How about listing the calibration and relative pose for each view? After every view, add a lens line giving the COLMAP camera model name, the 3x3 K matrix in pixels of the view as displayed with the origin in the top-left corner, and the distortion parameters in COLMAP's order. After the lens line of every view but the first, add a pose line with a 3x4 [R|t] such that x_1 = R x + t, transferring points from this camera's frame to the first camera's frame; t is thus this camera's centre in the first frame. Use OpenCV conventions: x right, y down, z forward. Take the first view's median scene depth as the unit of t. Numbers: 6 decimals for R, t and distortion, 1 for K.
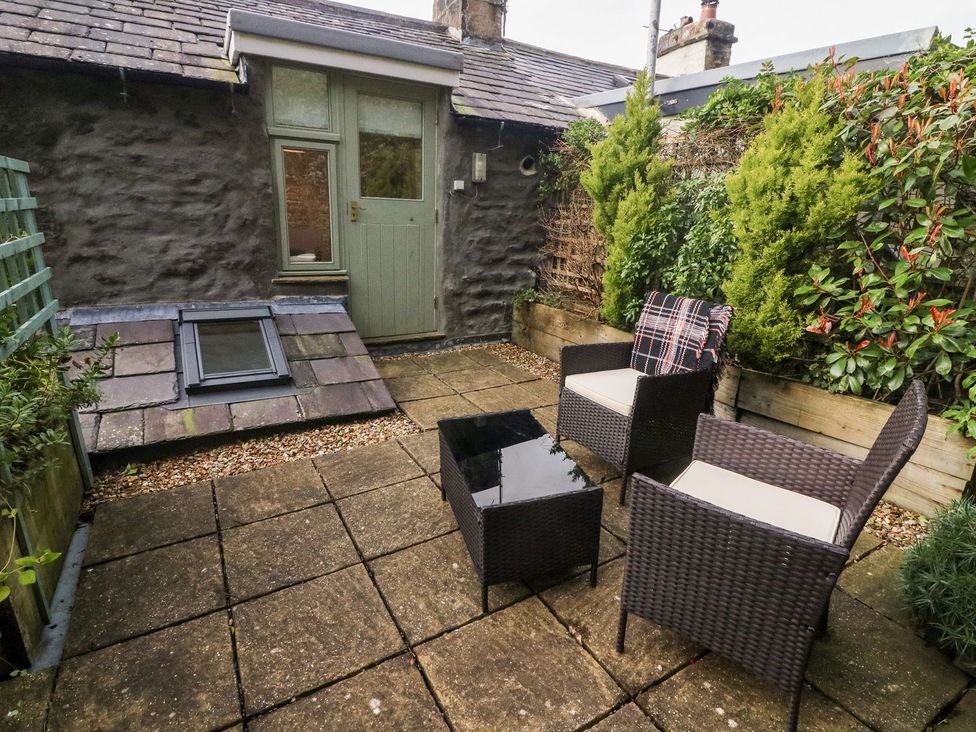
lens RADIAL K [[514.3, 0, 493.1], [0, 514.3, 364.6], [0, 0, 1]] dist [-0.024363, 0.000960]
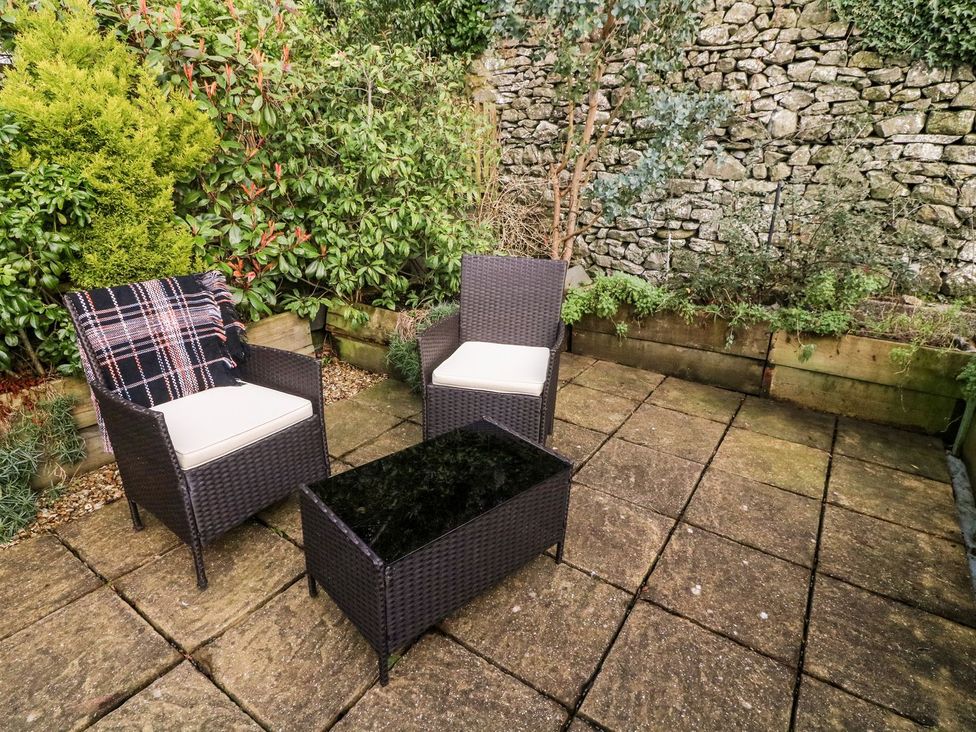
lens RADIAL K [[514.3, 0, 492.1], [0, 514.3, 368.3], [0, 0, 1]] dist [-0.024363, 0.000960]
pose [[-0.430527, -0.353286, 0.830563, -0.489164], [0.242338, 0.841177, 0.483419, -0.273342], [-0.869436, 0.409402, -0.276535, 0.896786]]
